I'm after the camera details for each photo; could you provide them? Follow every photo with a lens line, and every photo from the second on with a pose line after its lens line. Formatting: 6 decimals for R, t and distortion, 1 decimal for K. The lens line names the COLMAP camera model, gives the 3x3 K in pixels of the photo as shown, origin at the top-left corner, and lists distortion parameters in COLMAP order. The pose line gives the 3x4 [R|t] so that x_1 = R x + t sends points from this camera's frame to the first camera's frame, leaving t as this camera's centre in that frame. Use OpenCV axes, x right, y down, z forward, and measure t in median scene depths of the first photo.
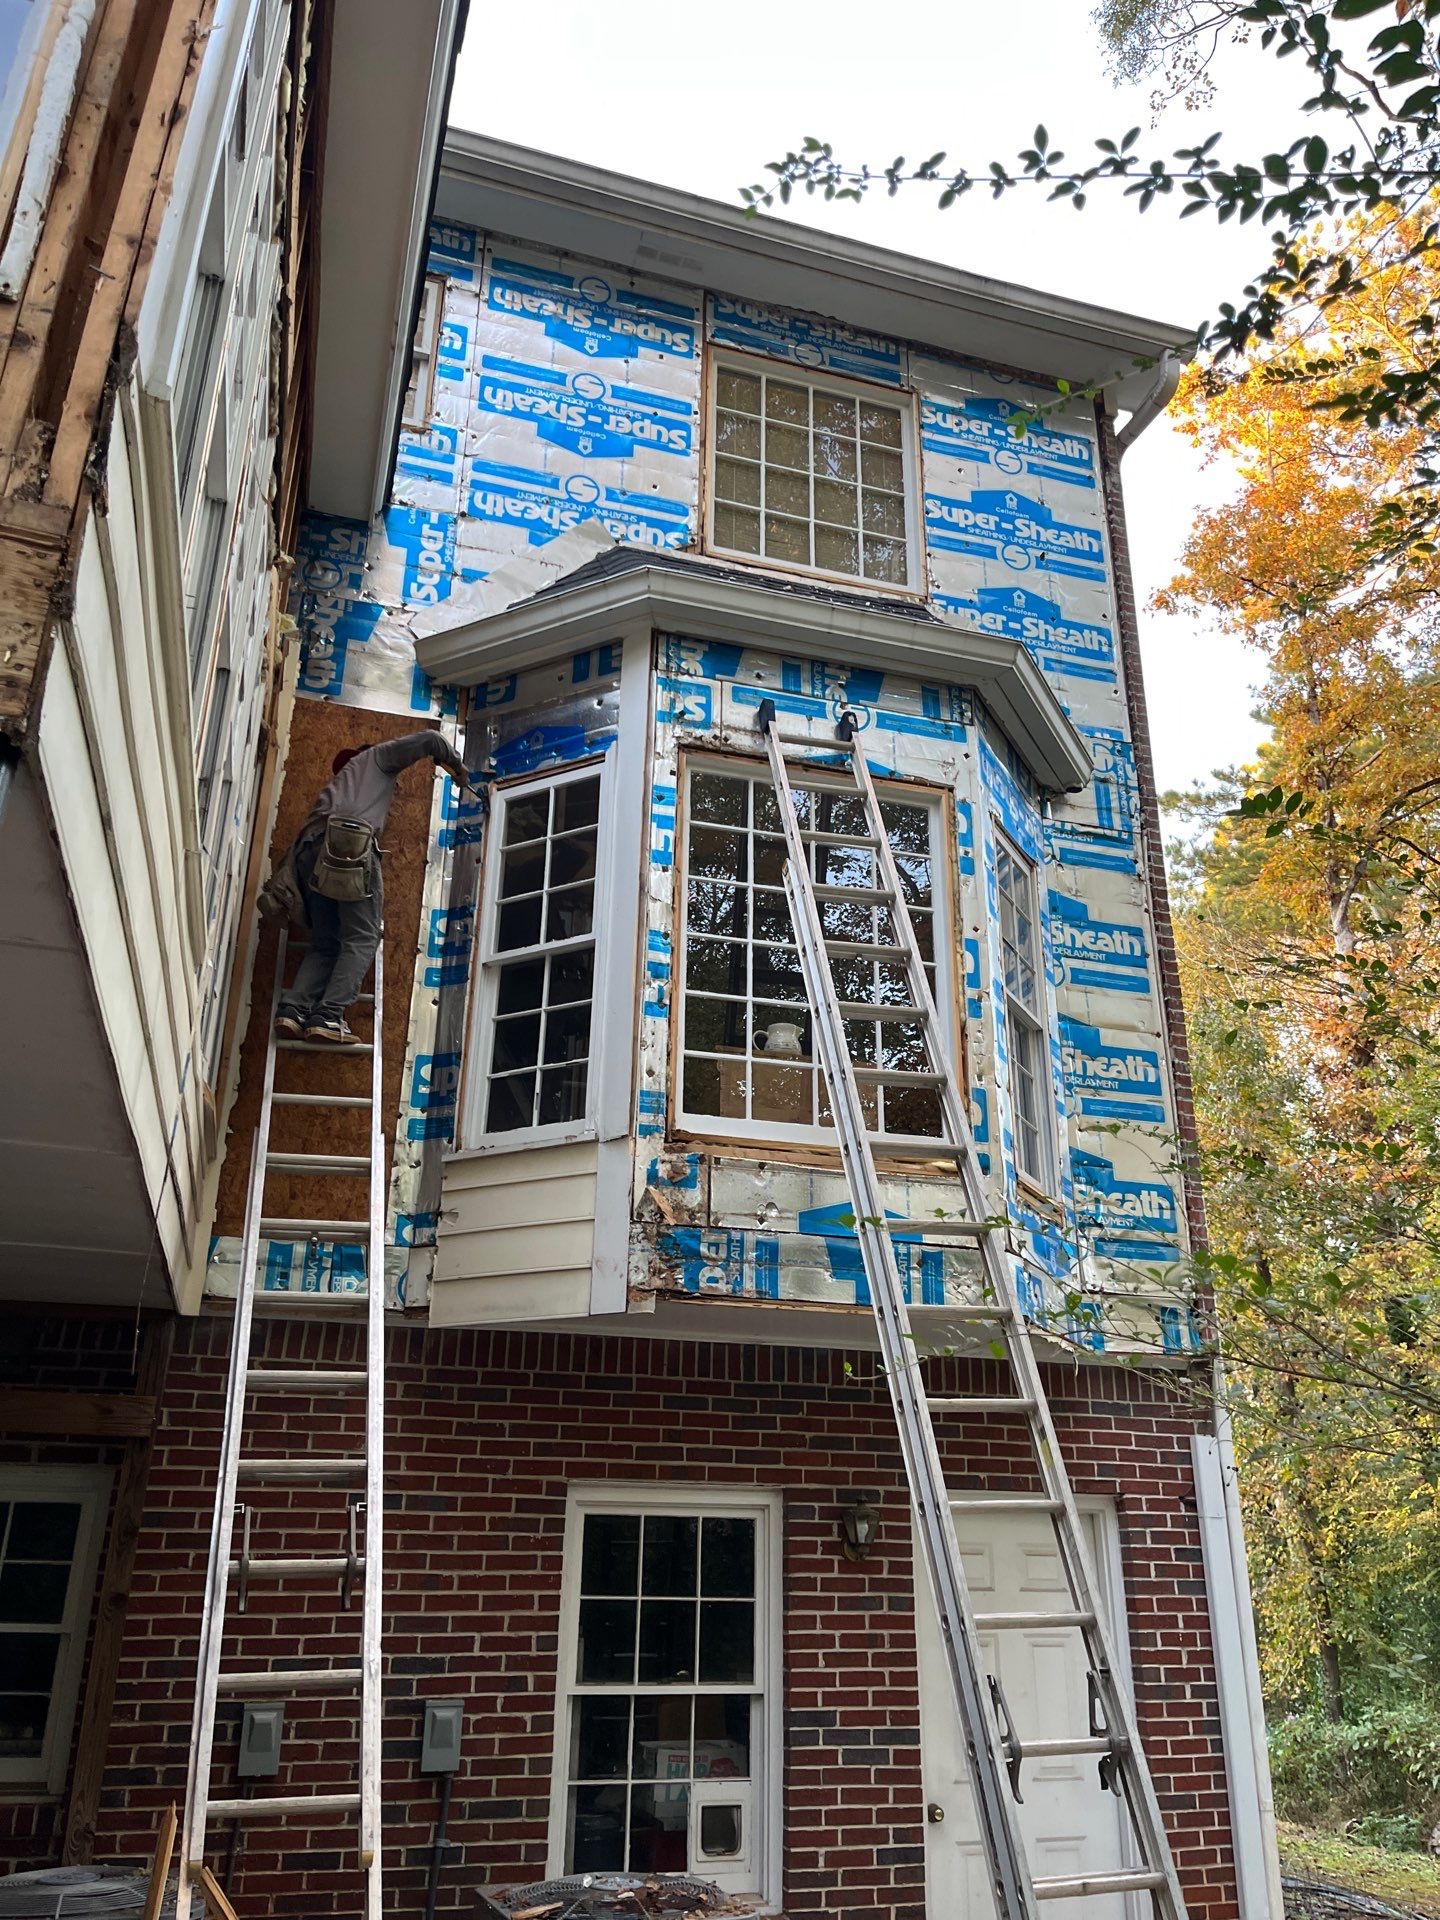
lens RADIAL K [[1445.3, 0, 736.4], [0, 1445.3, 968.3], [0, 0, 1]] dist [0.066999, -0.092671]
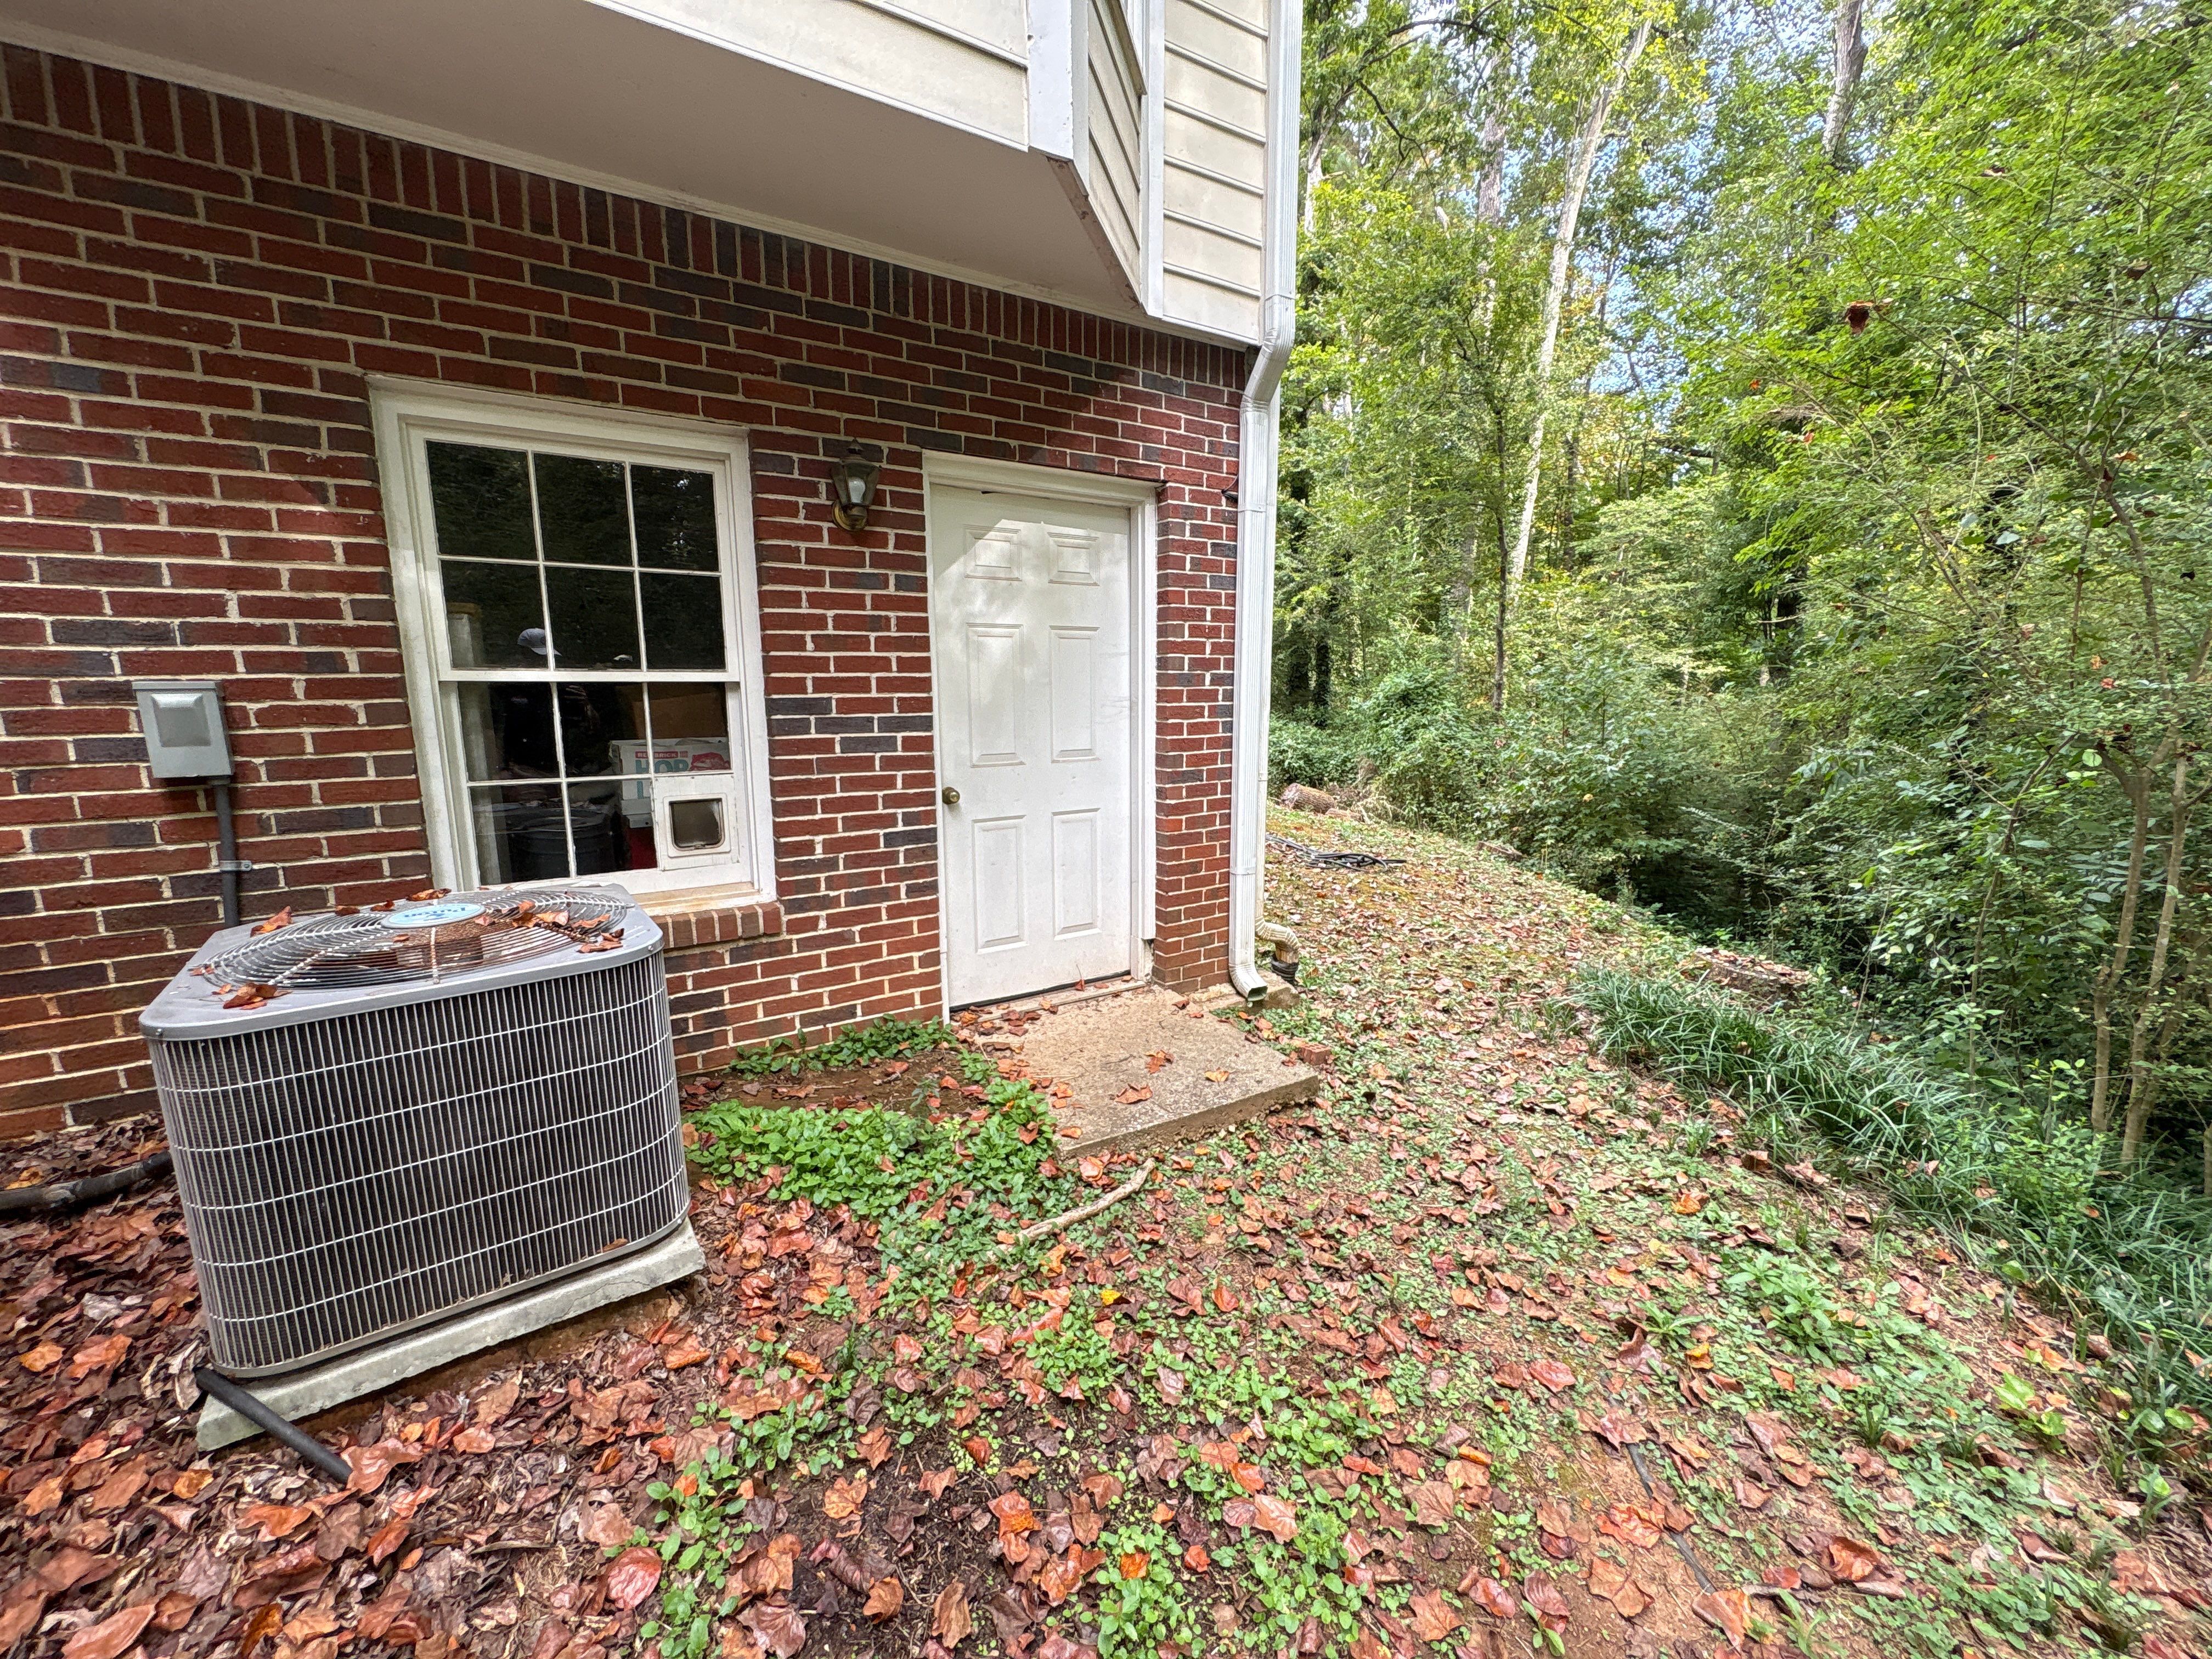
lens RADIAL K [[880.2, 0, 1115.7], [0, 880.2, 833.9], [0, 0, 1]] dist [-0.002043, -0.000489]
pose [[0.963072, -0.054218, 0.263730, 0.086925], [-0.099559, 0.838379, 0.535919, 0.279744], [-0.250162, -0.542385, 0.802021, 0.498456]]
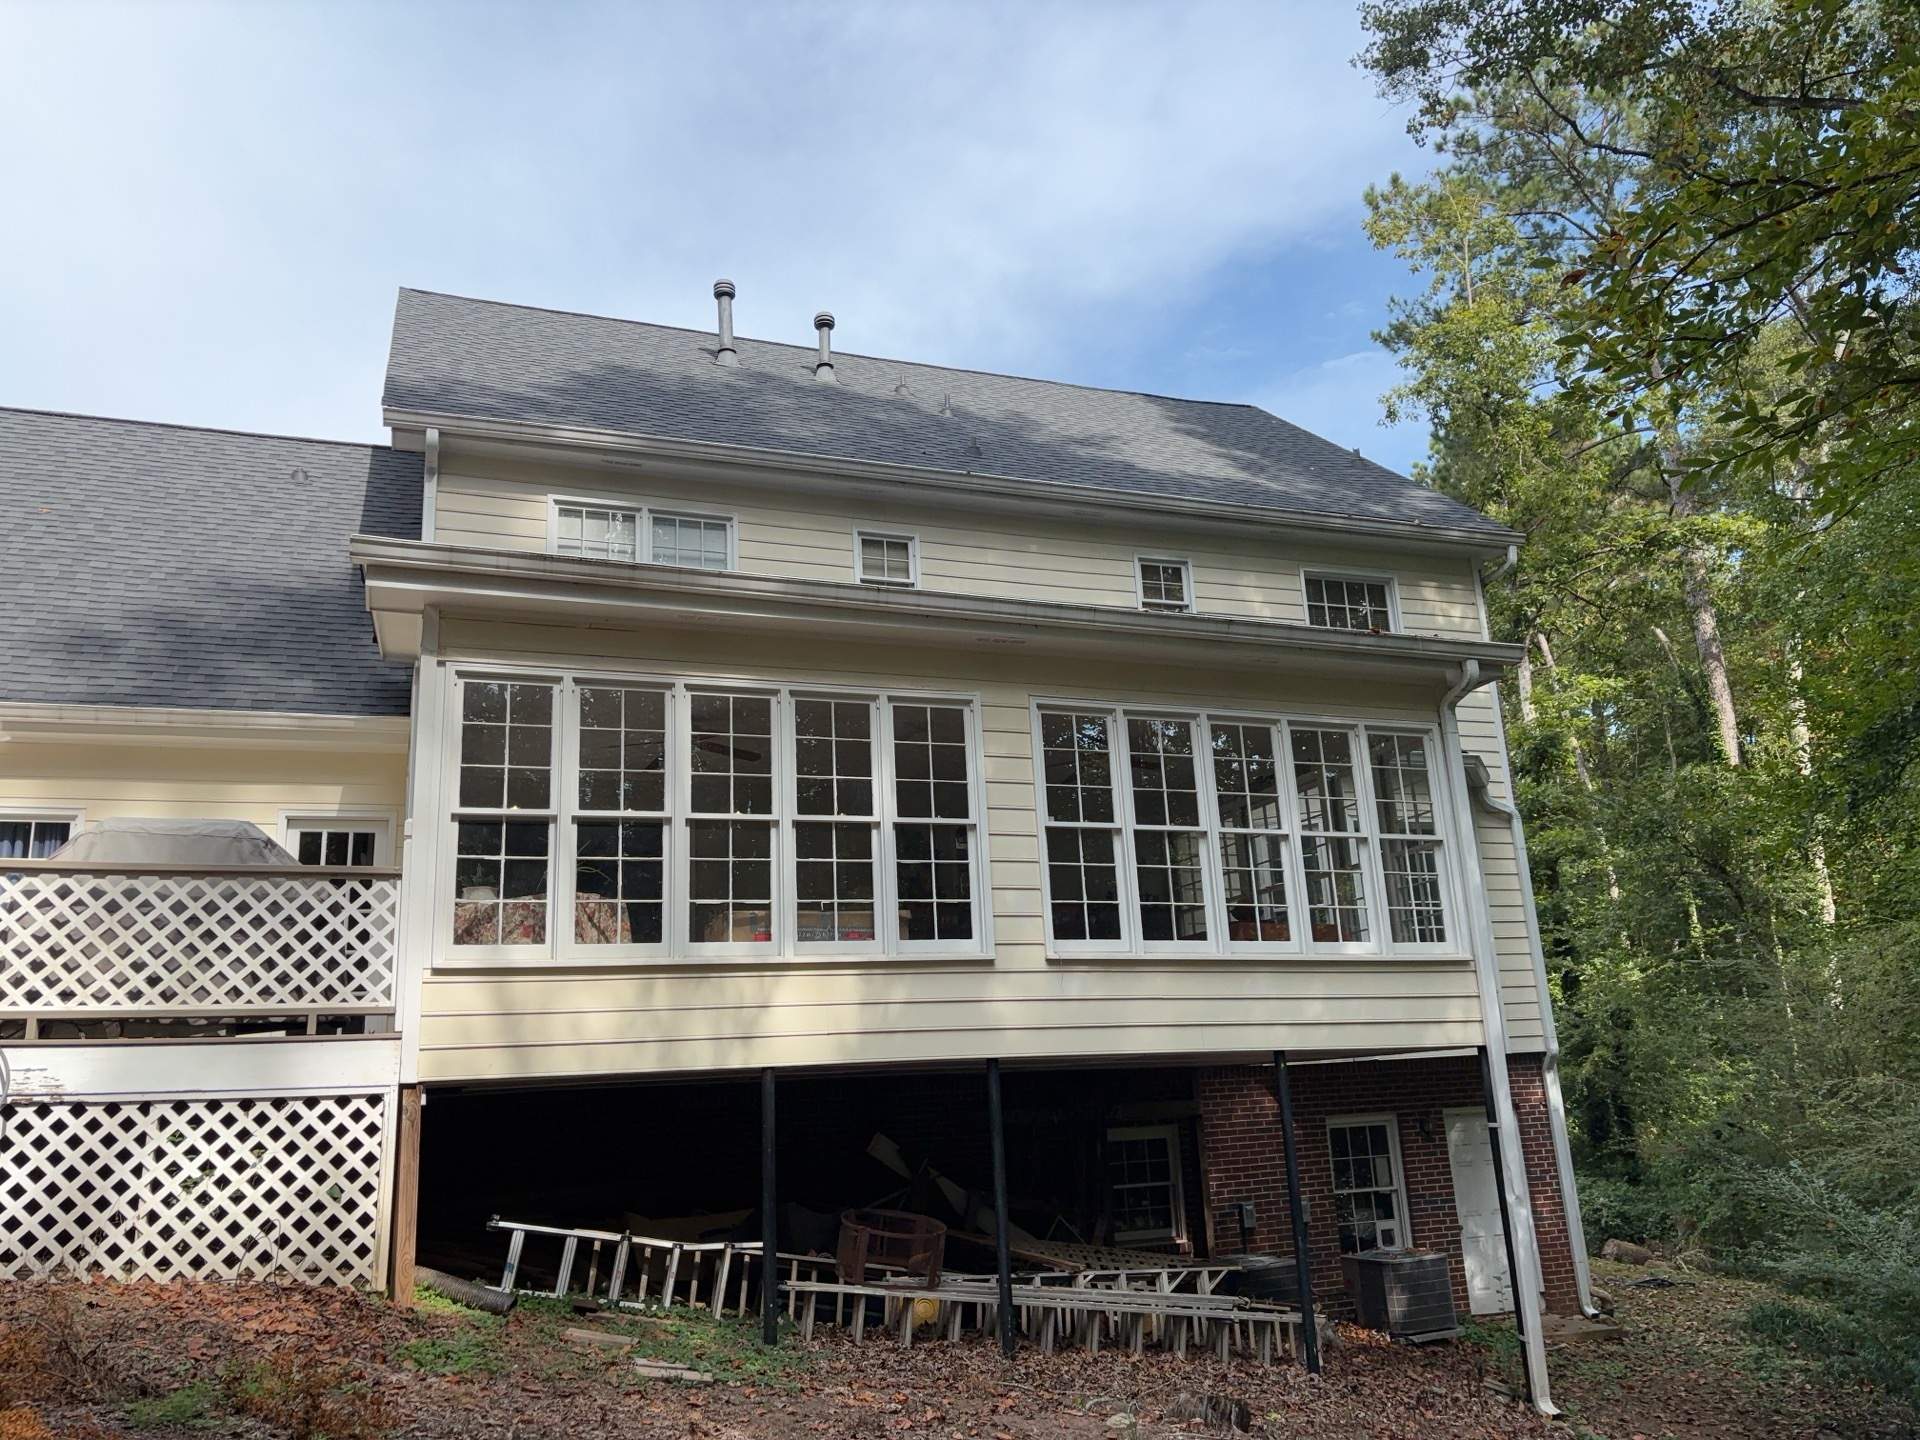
lens RADIAL K [[1410.9, 0, 960.0], [0, 1410.9, 720.0], [0, 0, 1]] dist [0.005479, 0.006045]
pose [[0.996870, -0.043121, 0.066267, -0.889250], [0.034033, 0.990581, 0.132632, -0.694762], [-0.071362, -0.129961, 0.988948, -1.331642]]
